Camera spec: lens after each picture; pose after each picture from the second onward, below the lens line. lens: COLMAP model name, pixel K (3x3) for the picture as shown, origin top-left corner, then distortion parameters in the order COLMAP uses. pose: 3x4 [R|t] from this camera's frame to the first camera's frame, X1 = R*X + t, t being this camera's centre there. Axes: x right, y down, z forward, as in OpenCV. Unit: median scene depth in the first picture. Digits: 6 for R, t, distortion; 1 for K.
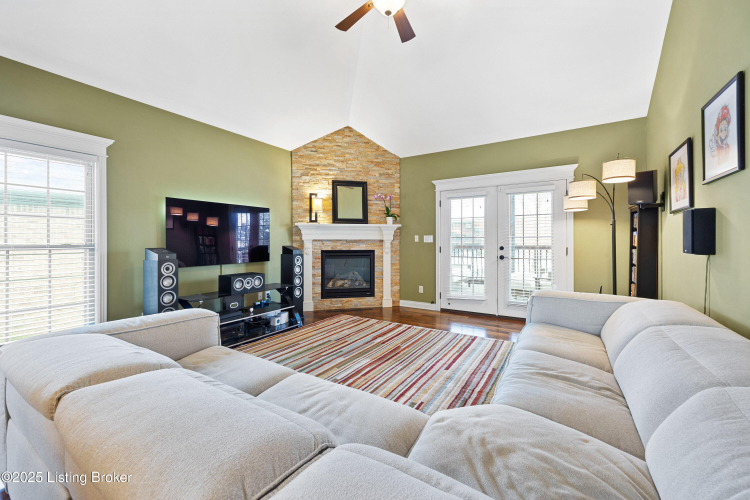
lens RADIAL K [[300.6, 0, 376.9], [0, 300.6, 238.9], [0, 0, 1]] dist [-0.000136, -0.000050]
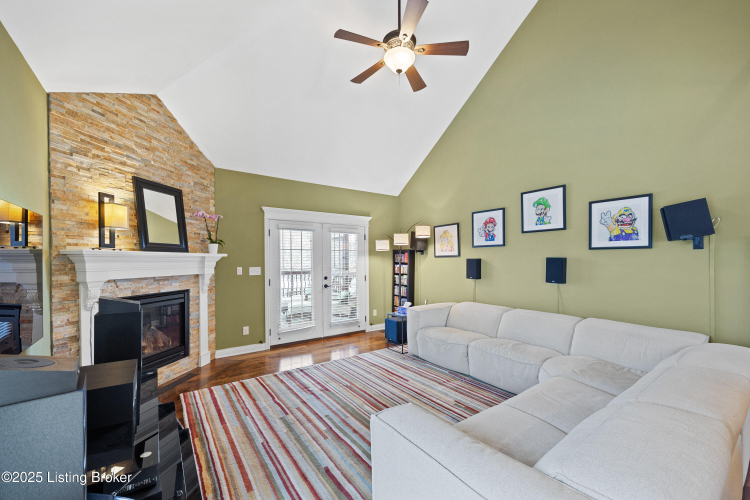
lens RADIAL K [[300.7, 0, 375.3], [0, 300.7, 258.0], [0, 0, 1]] dist [0.000739, 0.000004]
pose [[0.373925, 0.006367, 0.927437, -0.516386], [-0.005283, 0.999975, -0.004735, -0.036236], [-0.927444, -0.003129, 0.373949, 0.347879]]
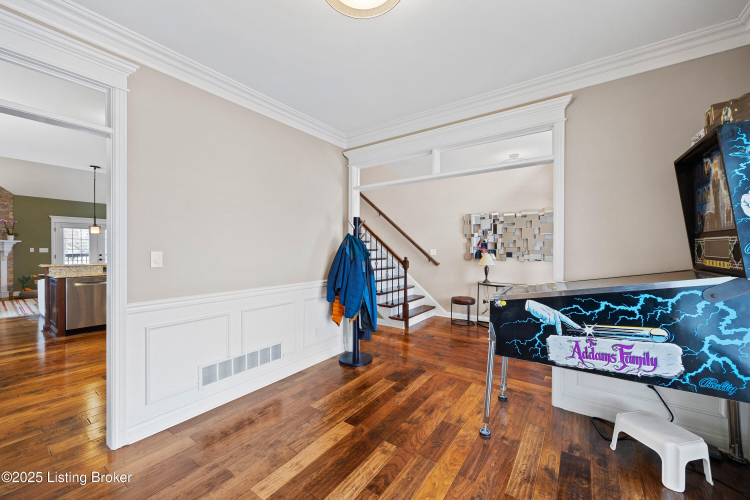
lens RADIAL K [[289.9, 0, 375.0], [0, 289.9, 250.0], [0, 0, 1]] dist [-0.000827, -0.000203]
pose [[0.057636, 0.006025, 0.998319, -1.303896], [-0.005704, 0.999967, -0.005705, -0.002606], [-0.998321, -0.005366, 0.057669, -0.893076]]
